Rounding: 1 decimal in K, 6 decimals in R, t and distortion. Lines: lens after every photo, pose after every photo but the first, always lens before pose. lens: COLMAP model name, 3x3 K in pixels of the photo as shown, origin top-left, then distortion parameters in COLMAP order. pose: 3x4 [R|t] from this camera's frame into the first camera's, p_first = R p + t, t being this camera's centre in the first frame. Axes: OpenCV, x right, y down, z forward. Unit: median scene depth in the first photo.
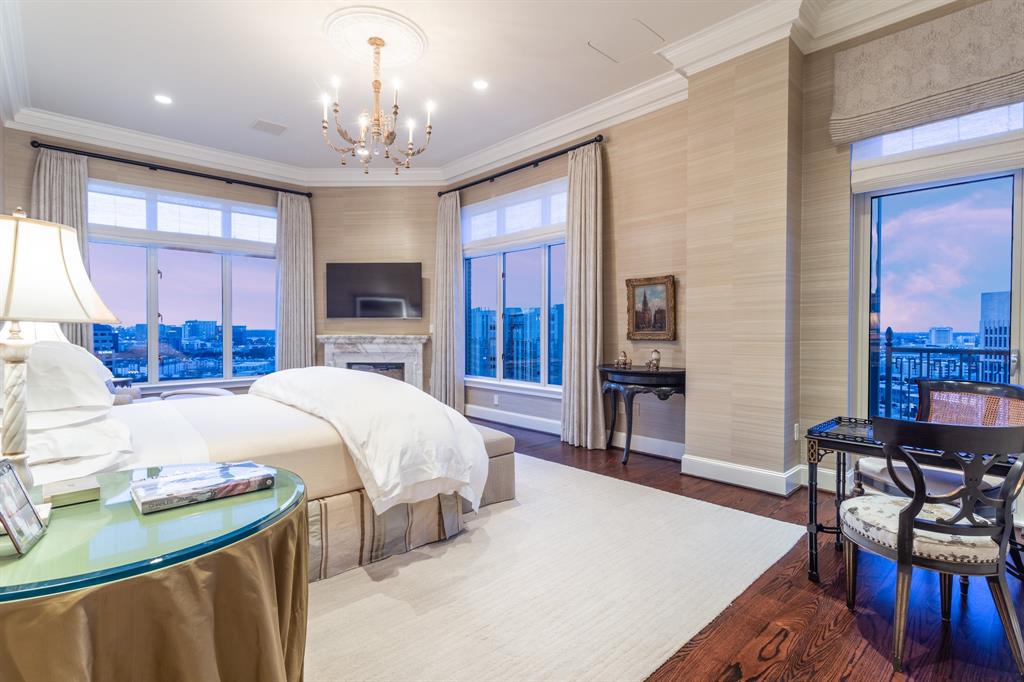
lens RADIAL K [[487.8, 0, 516.4], [0, 487.8, 337.0], [0, 0, 1]] dist [0.008899, -0.001853]
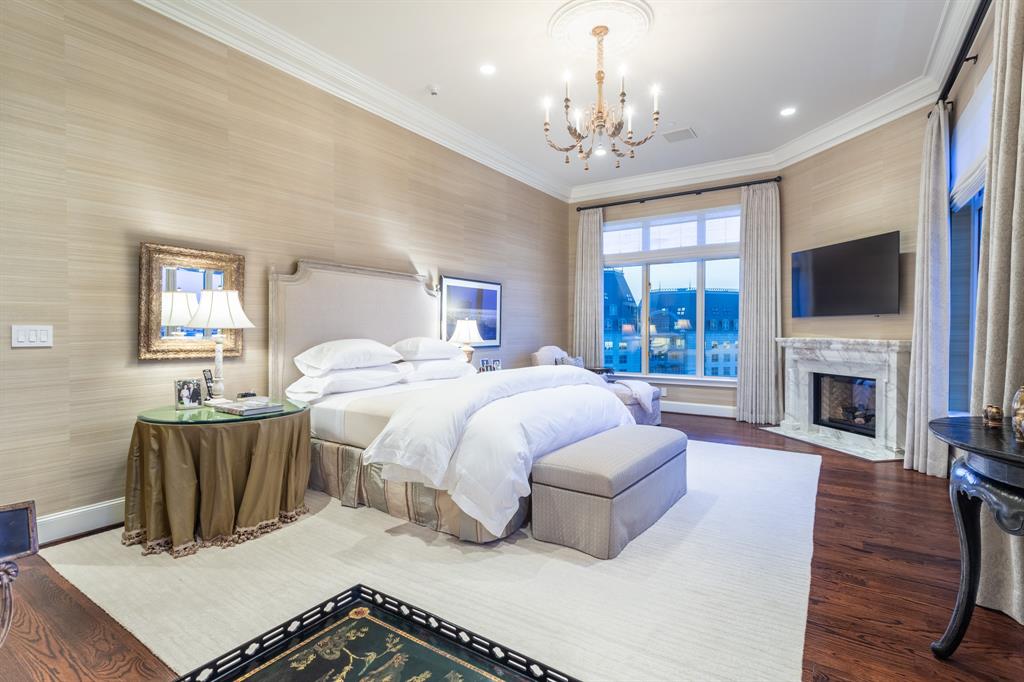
lens RADIAL K [[487.8, 0, 514.9], [0, 487.8, 340.2], [0, 0, 1]] dist [0.008899, -0.001853]
pose [[0.239896, 0.019588, -0.970601, 0.337630], [-0.014186, 0.999760, 0.016670, -0.007052], [0.970695, 0.009770, 0.240116, 0.339184]]
